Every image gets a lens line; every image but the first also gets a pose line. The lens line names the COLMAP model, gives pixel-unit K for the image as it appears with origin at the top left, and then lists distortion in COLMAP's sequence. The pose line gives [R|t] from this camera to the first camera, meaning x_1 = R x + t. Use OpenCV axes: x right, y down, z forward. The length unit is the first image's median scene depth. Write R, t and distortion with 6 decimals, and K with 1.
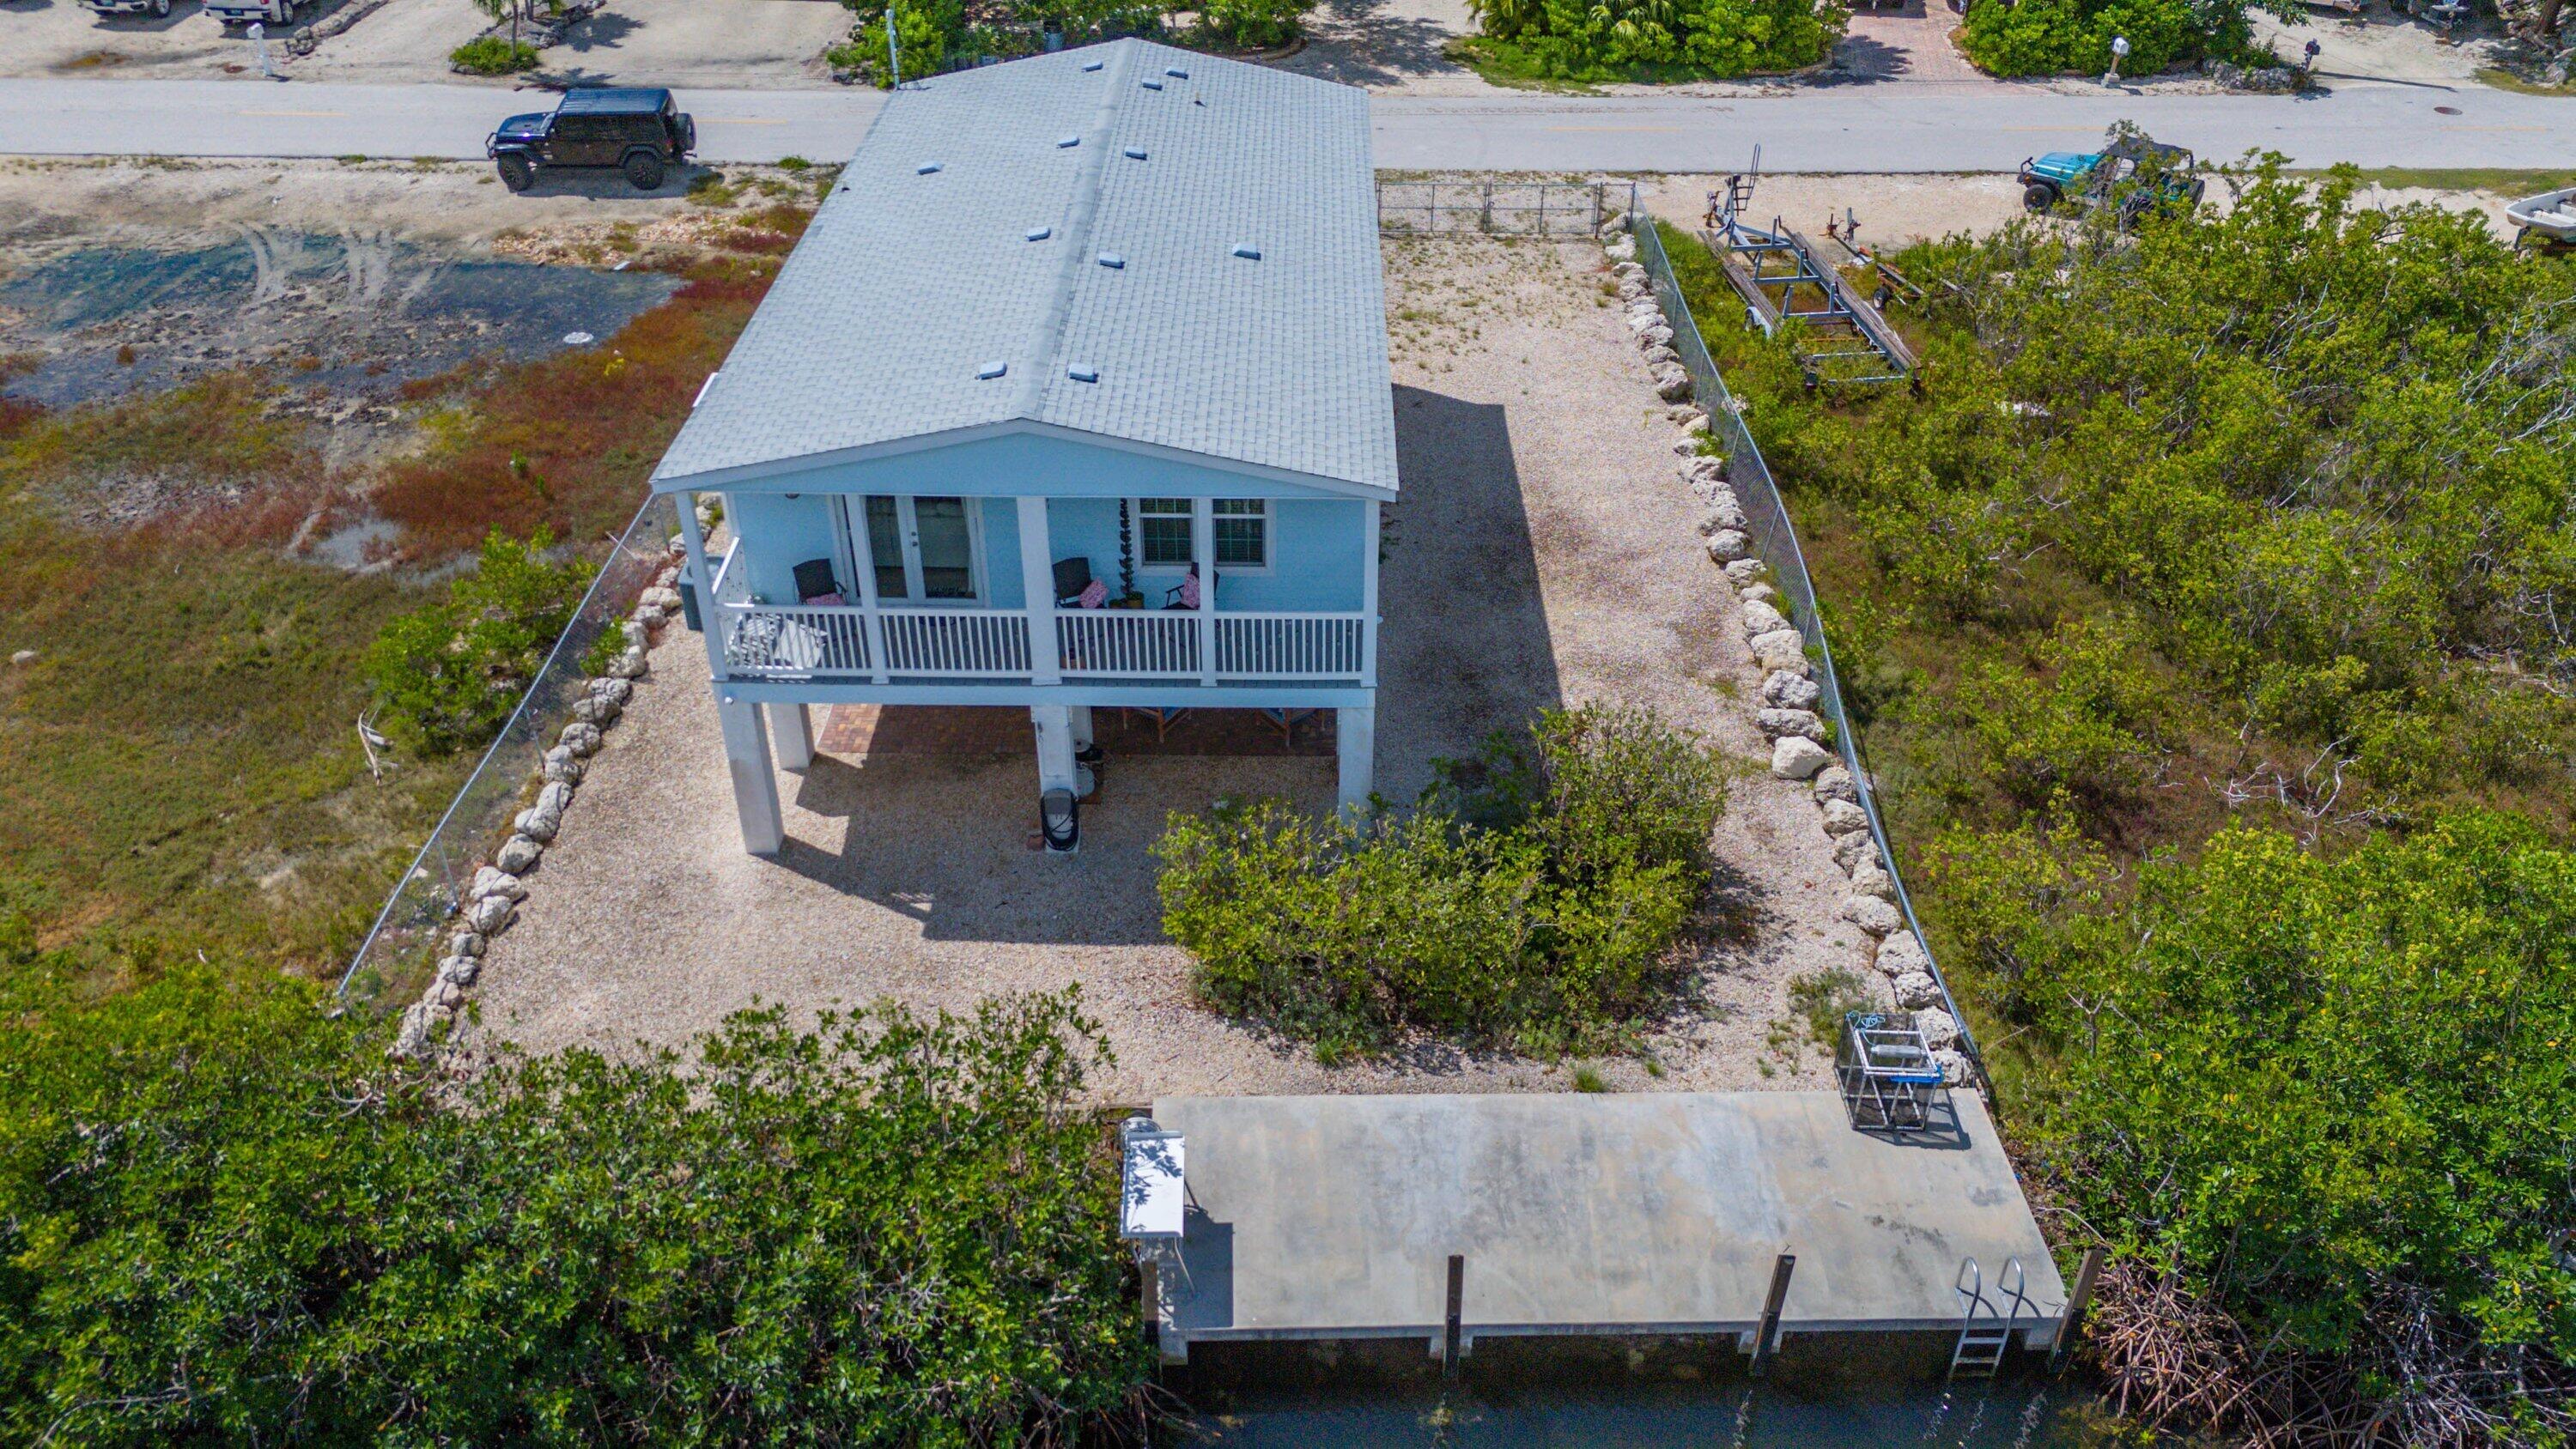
lens RADIAL K [[1882.7, 0, 1292.6], [0, 1882.7, 732.1], [0, 0, 1]] dist [0.070407, -0.068109]
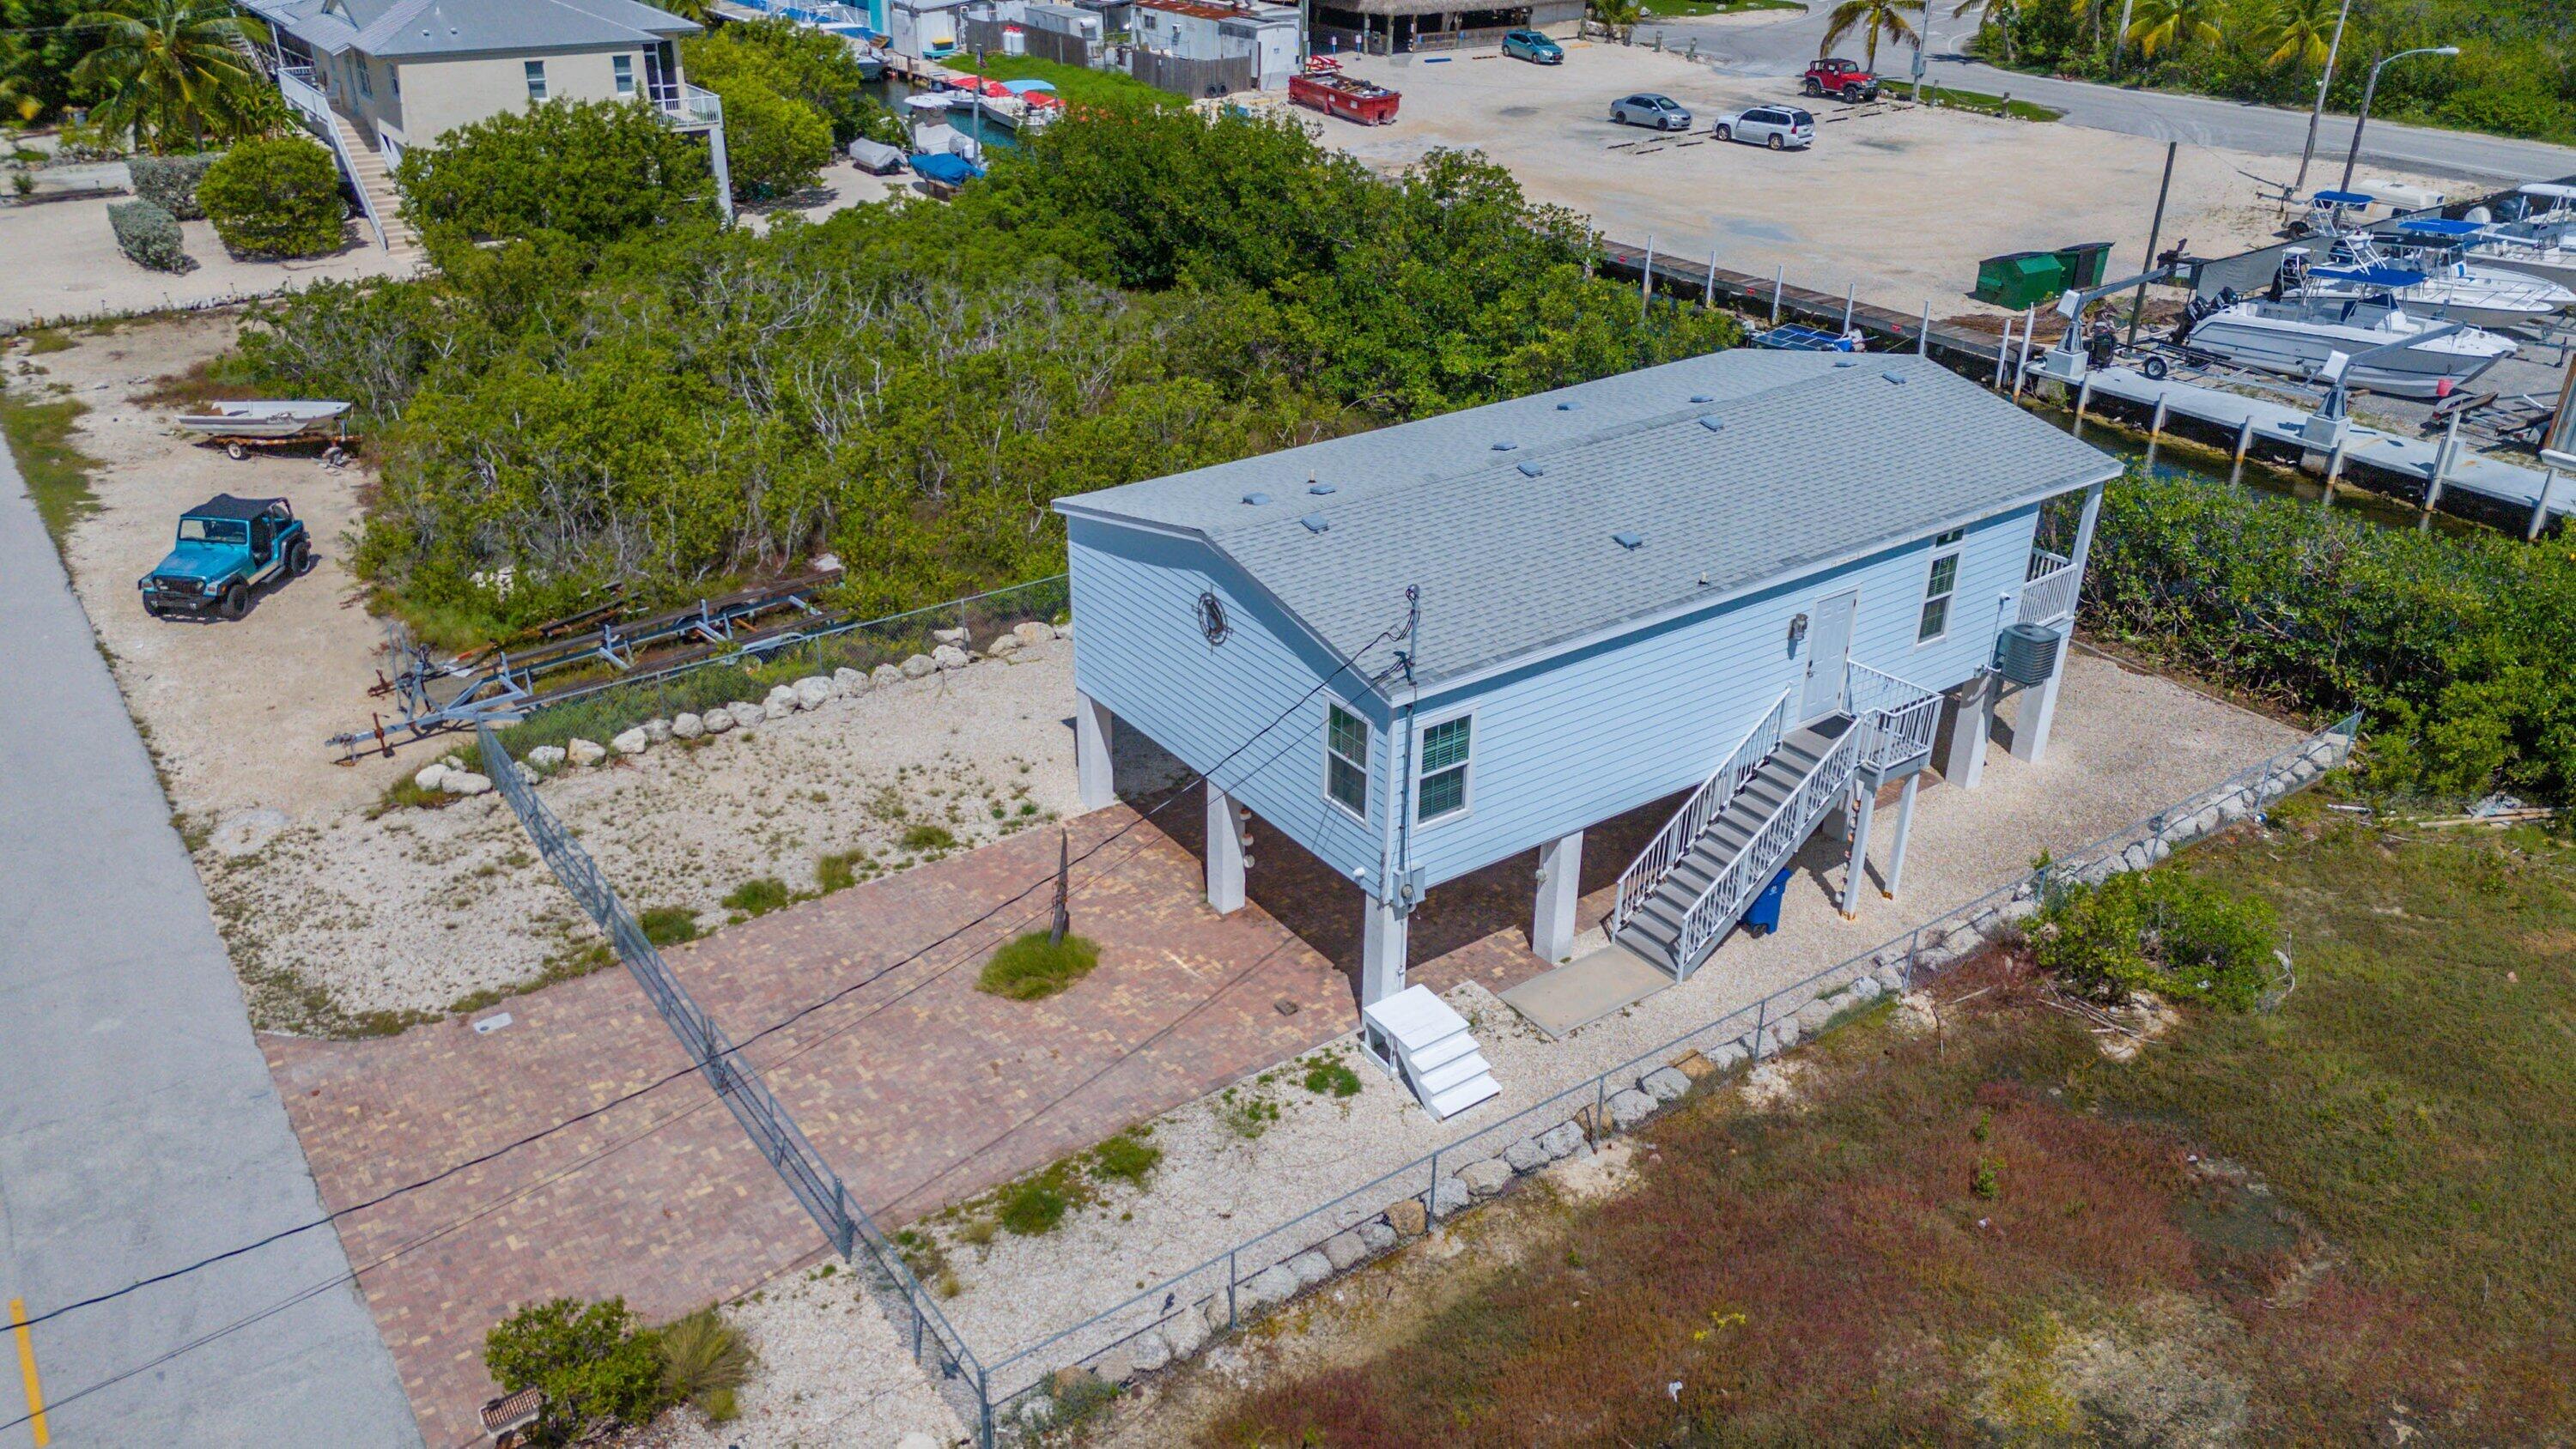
lens RADIAL K [[1907.9, 0, 1288.0], [0, 1907.9, 724.5], [0, 0, 1]] dist [0.028301, 0.000049]
pose [[-0.594227, -0.372661, 0.712754, -0.536867], [0.441053, 0.590075, 0.676227, -0.644261], [-0.672582, 0.716195, -0.186275, 0.916457]]
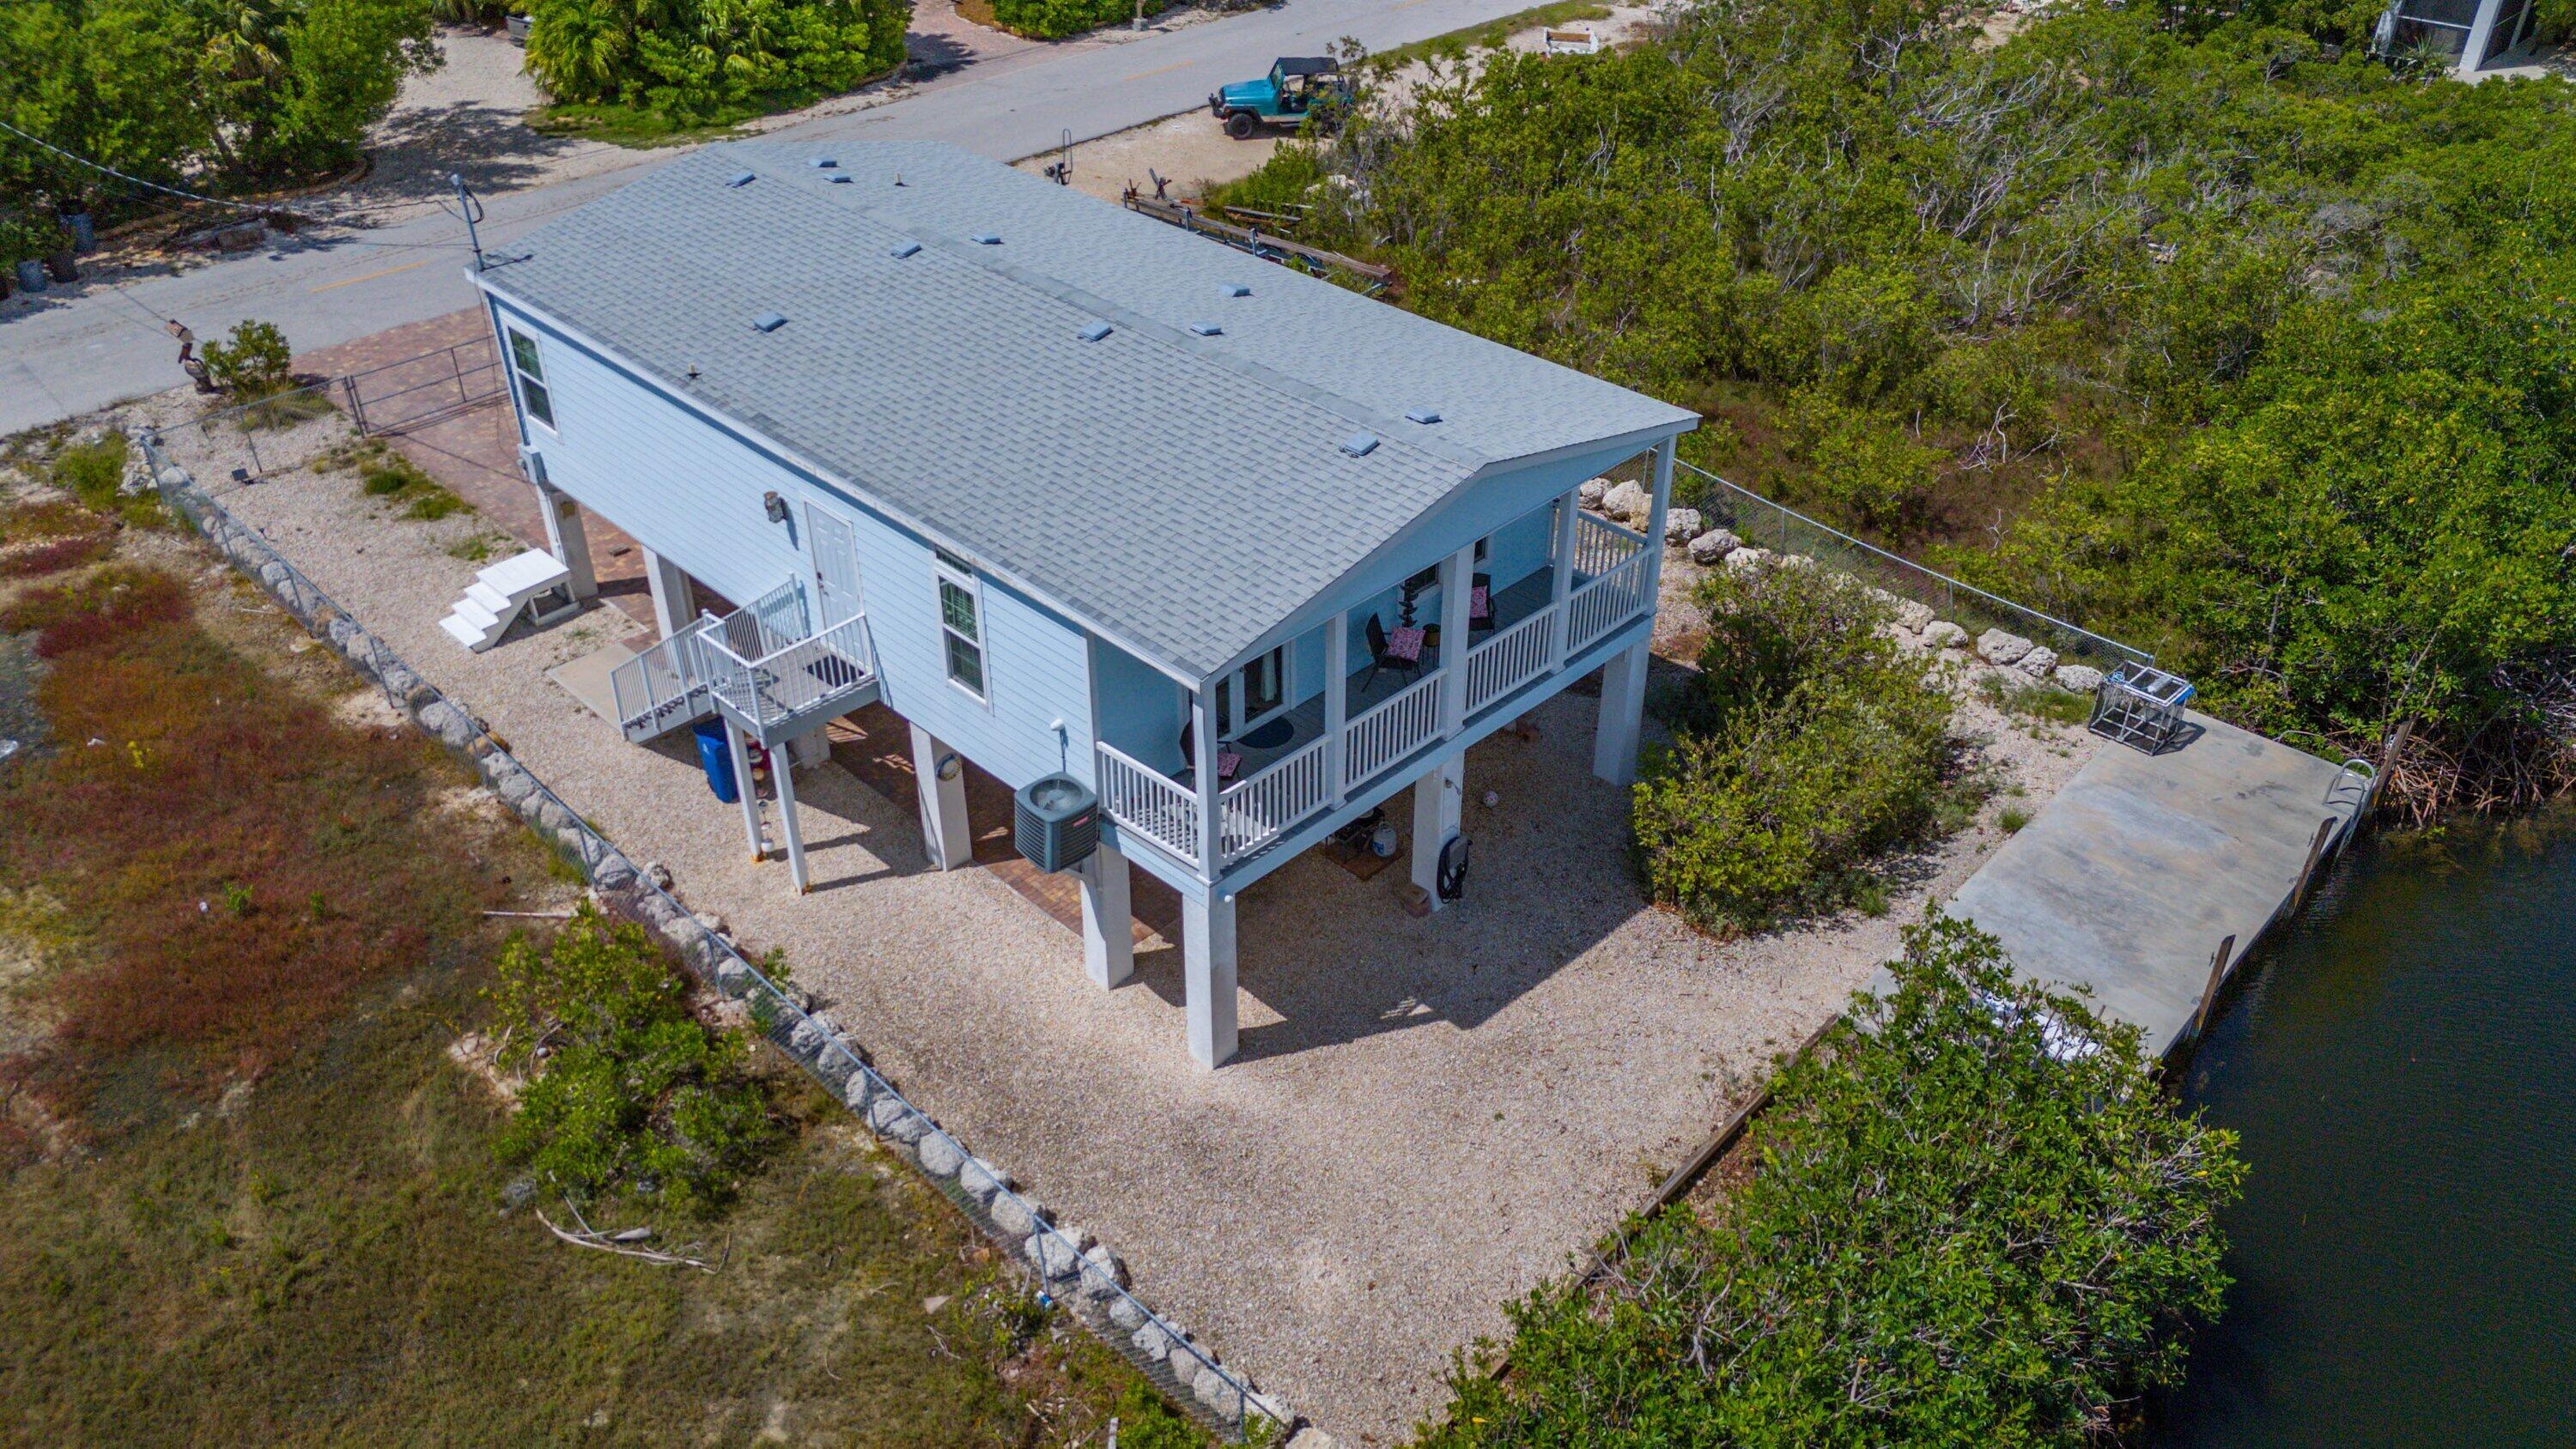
lens RADIAL K [[1882.7, 0, 1292.6], [0, 1882.7, 732.1], [0, 0, 1]] dist [0.070407, -0.068109]
pose [[0.699370, -0.408305, 0.586658, -0.404952], [0.409500, 0.901608, 0.139331, -0.104787], [-0.585825, 0.142793, 0.797759, 0.146099]]
